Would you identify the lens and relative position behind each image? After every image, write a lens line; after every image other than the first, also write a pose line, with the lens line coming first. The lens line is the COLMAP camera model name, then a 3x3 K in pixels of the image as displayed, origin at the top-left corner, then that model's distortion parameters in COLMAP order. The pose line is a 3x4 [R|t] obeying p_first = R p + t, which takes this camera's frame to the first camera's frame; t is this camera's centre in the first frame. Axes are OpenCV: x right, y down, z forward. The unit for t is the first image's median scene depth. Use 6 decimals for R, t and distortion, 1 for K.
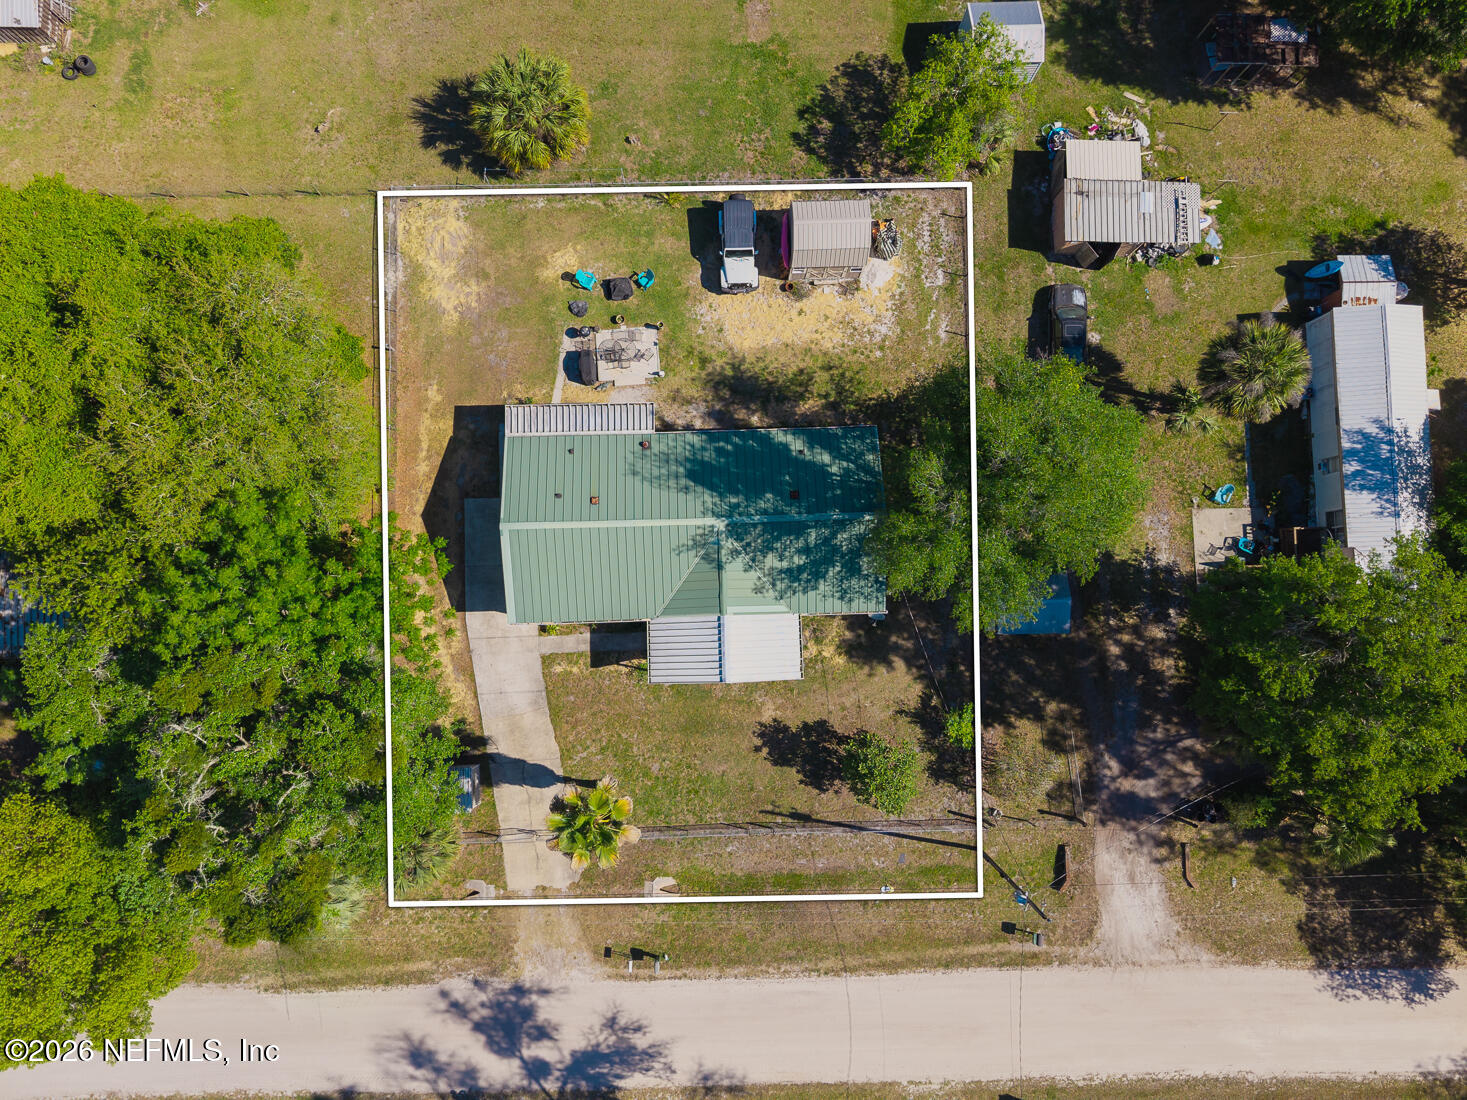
lens RADIAL K [[1004.7, 0, 748.8], [0, 1004.7, 547.8], [0, 0, 1]] dist [0.003044, -0.007197]
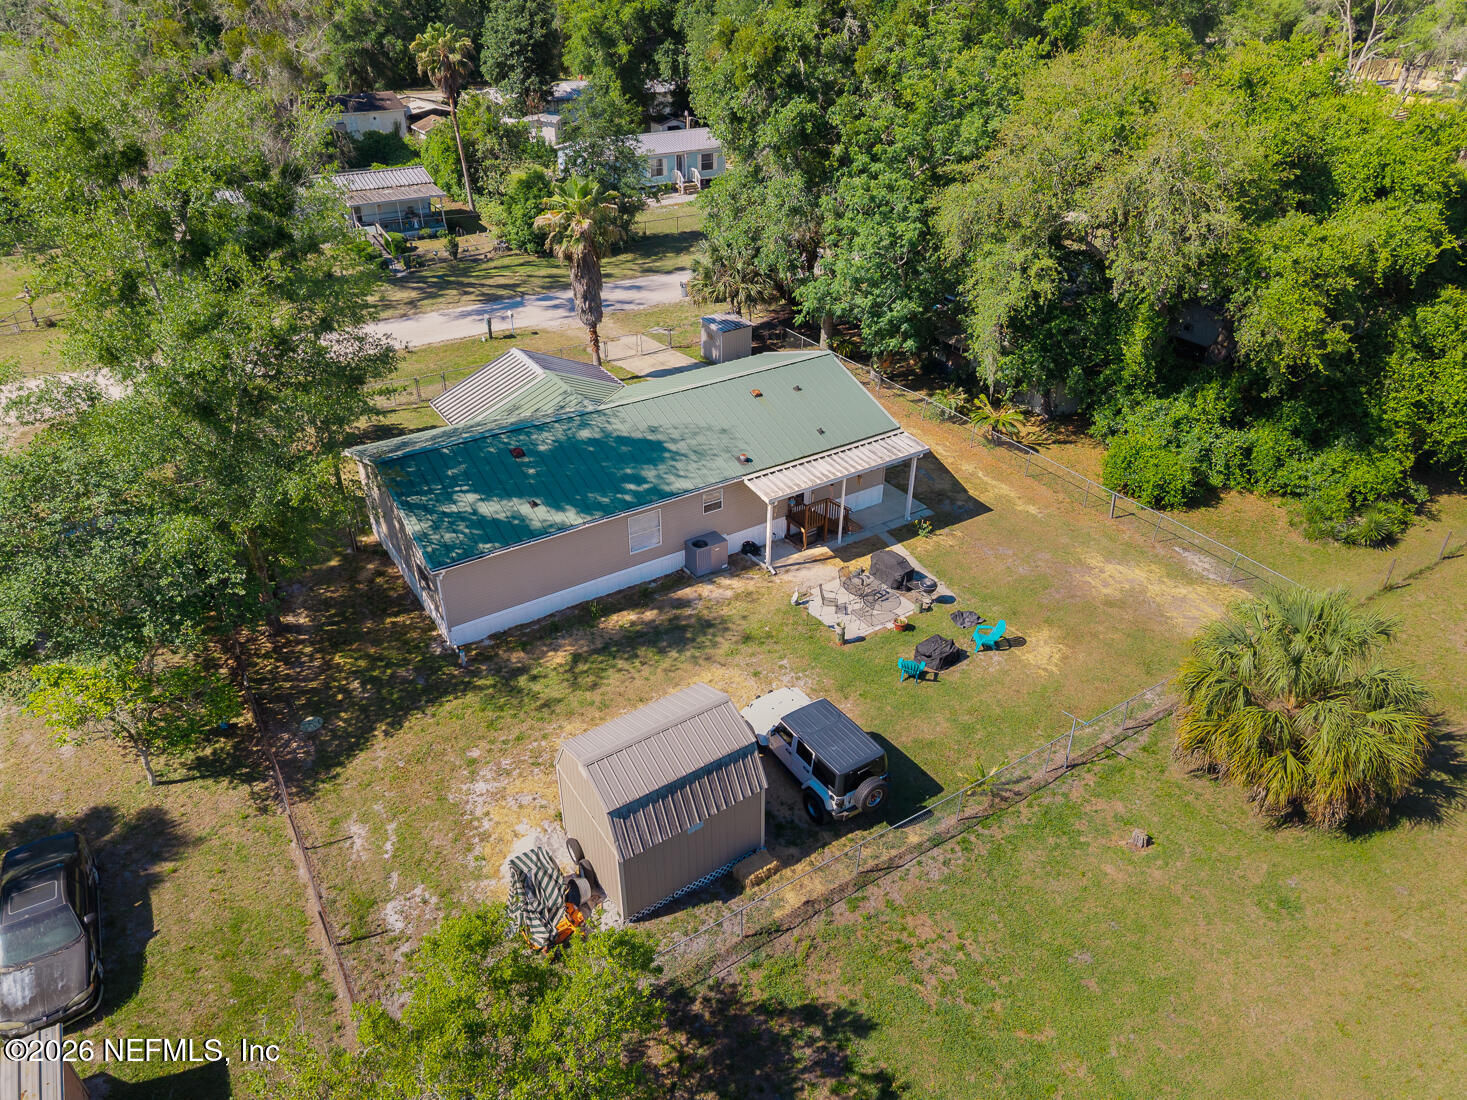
lens RADIAL K [[1004.7, 0, 724.5], [0, 1004.7, 552.8], [0, 0, 1]] dist [0.003044, -0.007197]
pose [[-0.854801, 0.249727, -0.454919, 0.228309], [-0.518703, -0.383797, 0.763968, -0.616596], [0.016187, 0.889008, 0.457605, 0.673530]]
